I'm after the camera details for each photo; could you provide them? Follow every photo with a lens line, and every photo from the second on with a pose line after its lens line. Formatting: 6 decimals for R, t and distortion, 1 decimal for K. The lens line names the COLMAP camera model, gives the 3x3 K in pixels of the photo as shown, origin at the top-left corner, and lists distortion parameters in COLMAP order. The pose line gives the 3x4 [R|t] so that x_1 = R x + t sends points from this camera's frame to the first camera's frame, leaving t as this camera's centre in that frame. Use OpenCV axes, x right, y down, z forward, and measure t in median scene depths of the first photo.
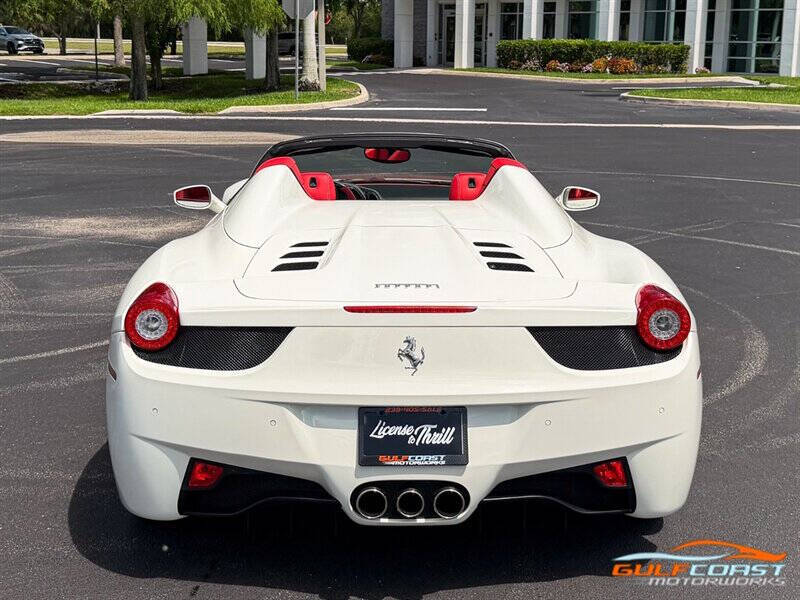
lens RADIAL K [[1025.6, 0, 386.1], [0, 1025.6, 206.0], [0, 0, 1]] dist [0.211959, -0.512357]
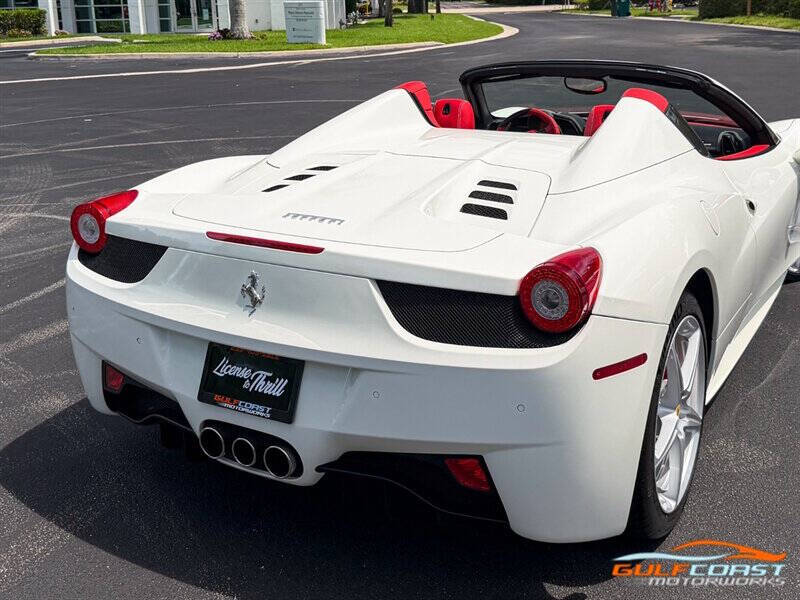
lens RADIAL K [[984.4, 0, 400.9], [0, 984.4, 209.6], [0, 0, 1]] dist [0.218667, -0.676469]
pose [[0.845835, 0.100315, -0.523927, 0.572261], [-0.063397, 0.994102, 0.087989, -0.011378], [0.529664, -0.041208, 0.847206, 0.335319]]
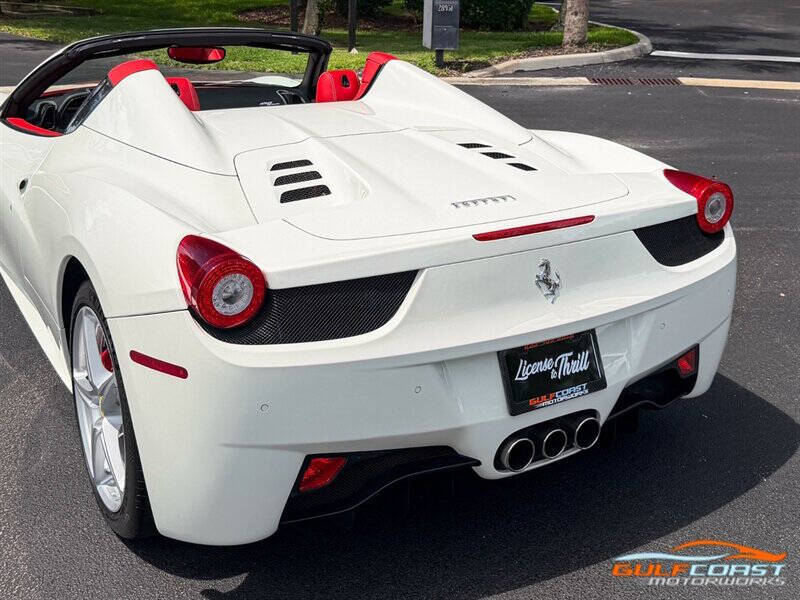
lens RADIAL K [[922.5, 0, 411.6], [0, 922.5, 207.1], [0, 0, 1]] dist [0.181922, -0.497076]
pose [[0.857162, -0.122920, 0.500164, -0.449068], [0.063366, 0.988894, 0.134435, -0.027037], [-0.511134, -0.083539, 0.855432, 0.394173]]
